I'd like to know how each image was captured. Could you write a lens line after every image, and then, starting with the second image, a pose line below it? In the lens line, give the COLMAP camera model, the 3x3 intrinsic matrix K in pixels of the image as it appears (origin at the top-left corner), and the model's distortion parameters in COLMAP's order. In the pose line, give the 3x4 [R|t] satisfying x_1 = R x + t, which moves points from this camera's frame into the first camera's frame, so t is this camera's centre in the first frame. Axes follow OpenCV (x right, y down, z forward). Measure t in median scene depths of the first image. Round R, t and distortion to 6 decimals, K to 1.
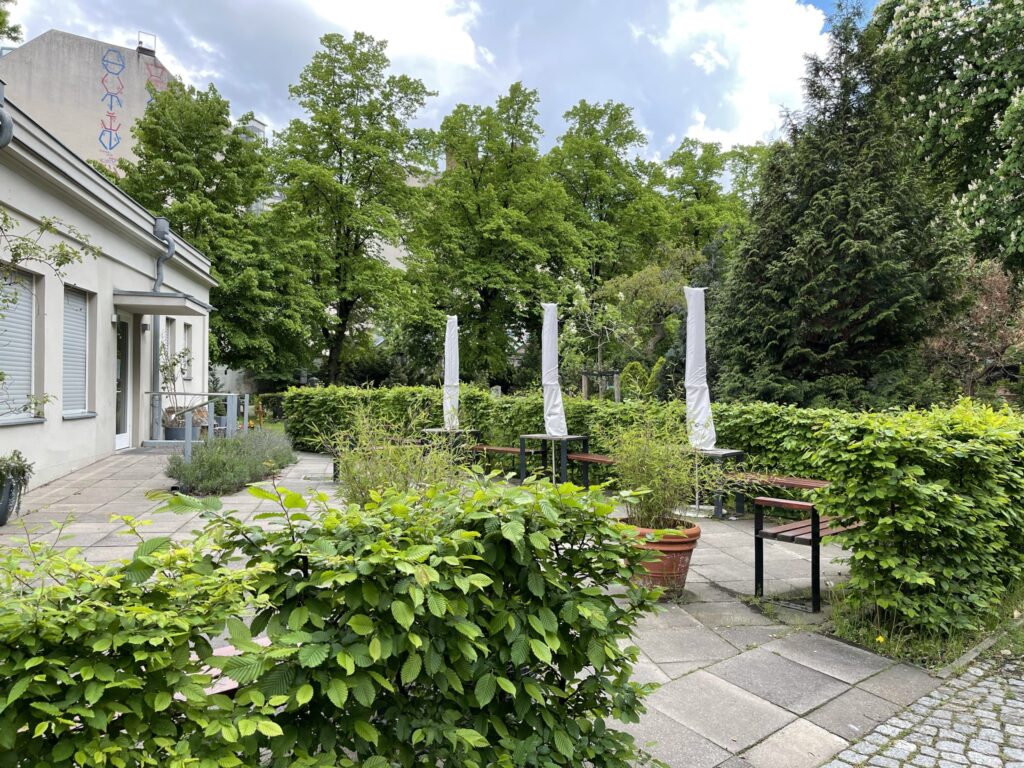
lens RADIAL K [[771.9, 0, 512.0], [0, 771.9, 384.0], [0, 0, 1]] dist [0.049020, -0.088374]
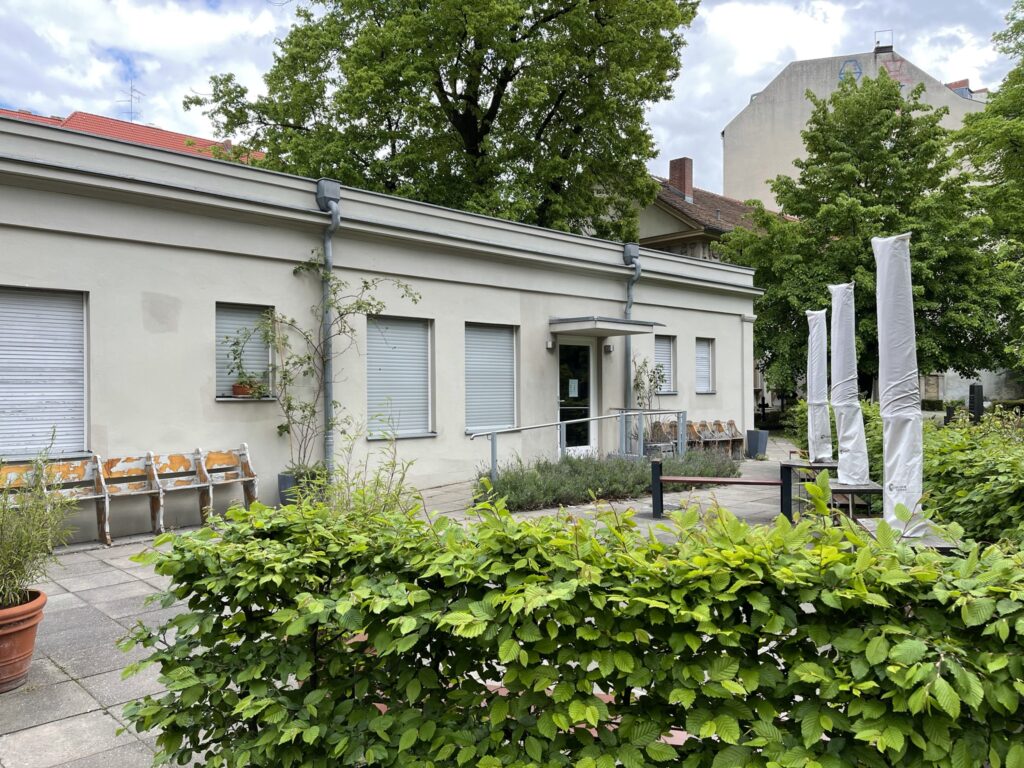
lens RADIAL K [[771.9, 0, 512.0], [0, 771.9, 384.0], [0, 0, 1]] dist [0.049020, -0.088374]
pose [[0.522493, -0.025814, -0.852253, 0.369223], [0.021397, 0.999624, -0.017160, -0.008280], [0.852375, -0.009269, 0.522848, 0.321019]]
